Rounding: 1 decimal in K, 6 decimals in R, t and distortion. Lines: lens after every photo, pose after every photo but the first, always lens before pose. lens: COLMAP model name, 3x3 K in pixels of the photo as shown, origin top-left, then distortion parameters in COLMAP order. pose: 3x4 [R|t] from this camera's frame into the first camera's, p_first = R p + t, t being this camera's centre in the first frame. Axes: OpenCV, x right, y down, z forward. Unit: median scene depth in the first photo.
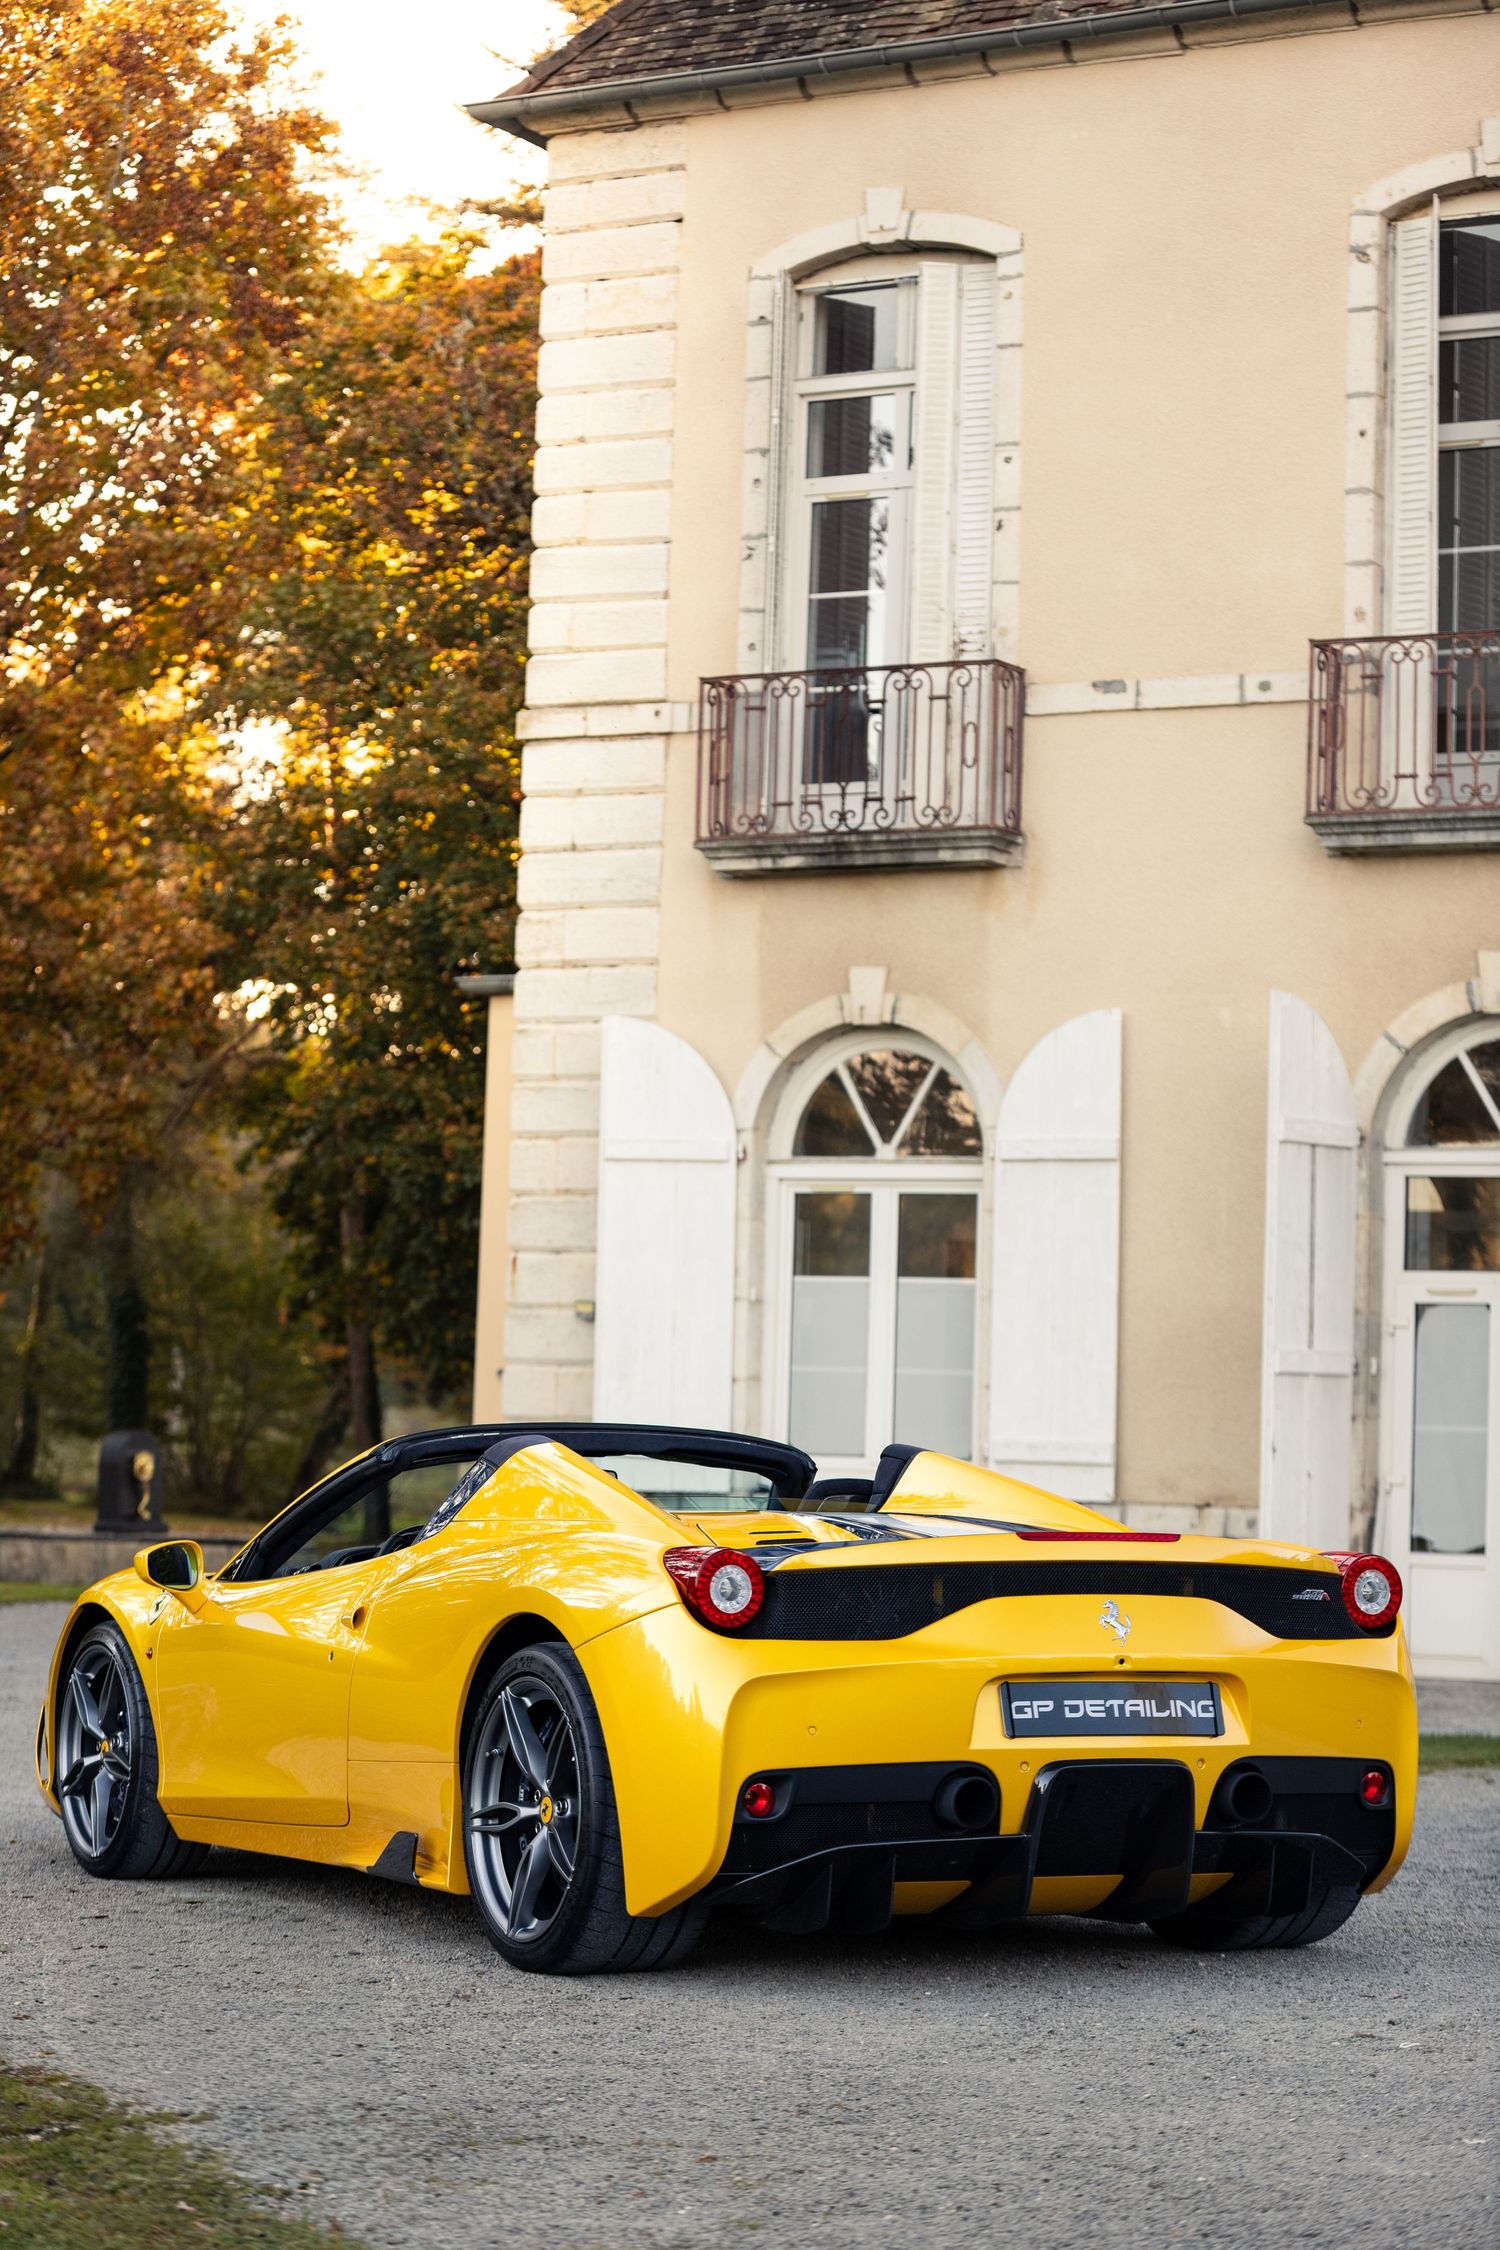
lens RADIAL K [[4644.2, 0, 753.0], [0, 4644.2, 1120.6], [0, 0, 1]] dist [-0.203185, 0.000000]
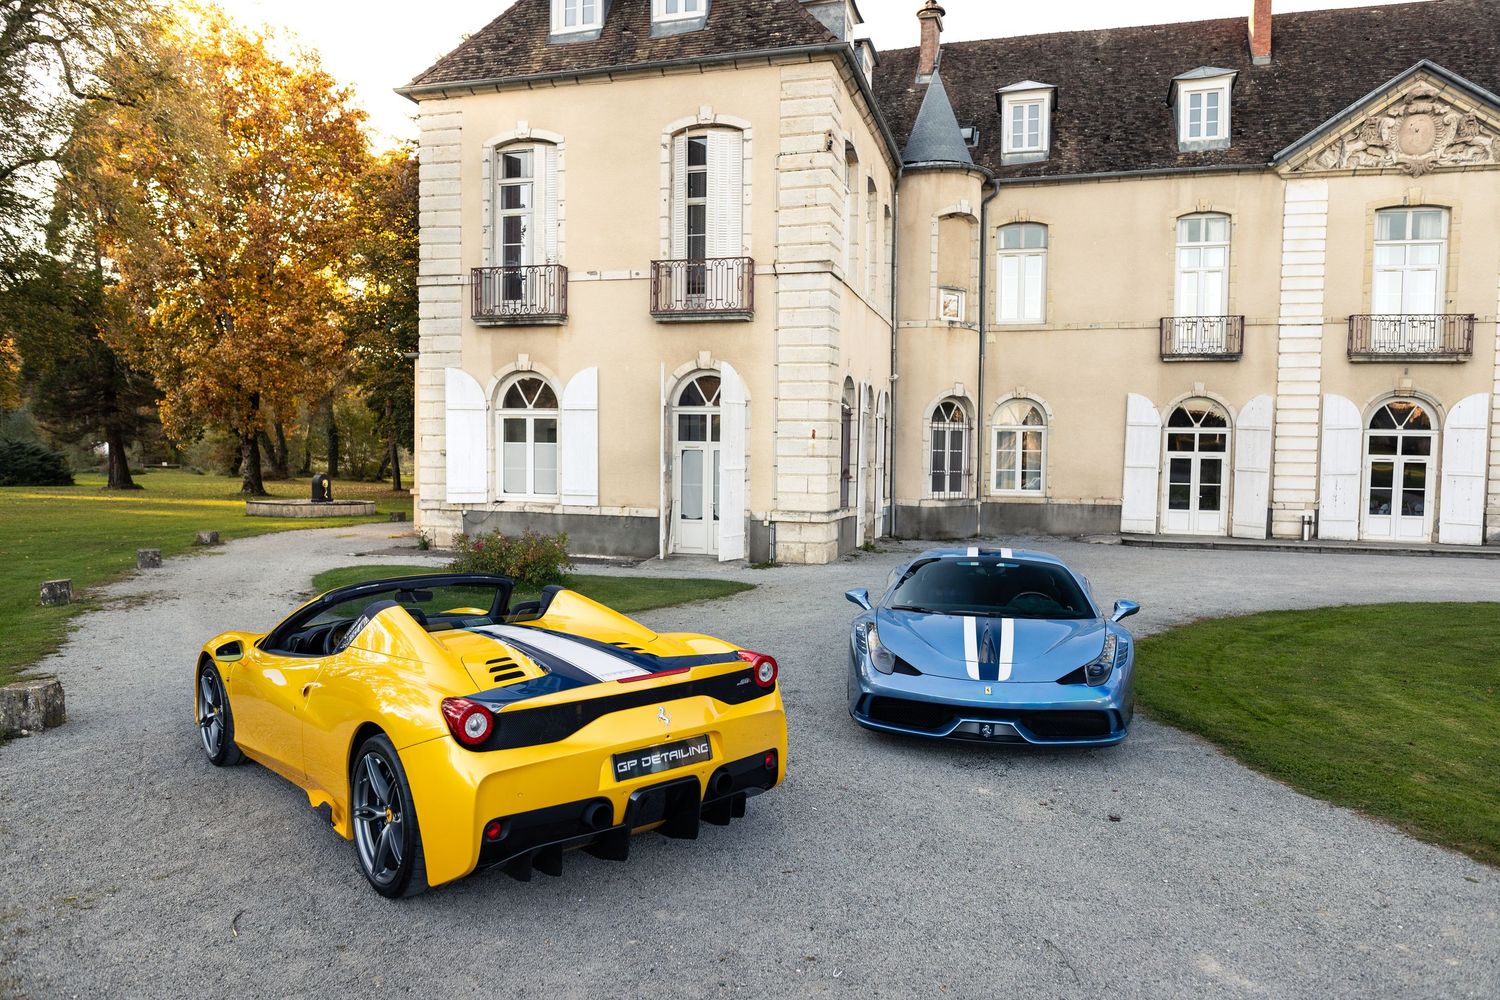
lens RADIAL K [[1032.4, 0, 749.4], [0, 1032.4, 506.4], [0, 0, 1]] dist [-0.015794, 0.003731]
pose [[0.970996, -0.029526, 0.237267, 0.002467], [-0.000636, 0.992023, 0.126052, -0.017147], [-0.239096, -0.122547, 0.963232, 0.197820]]
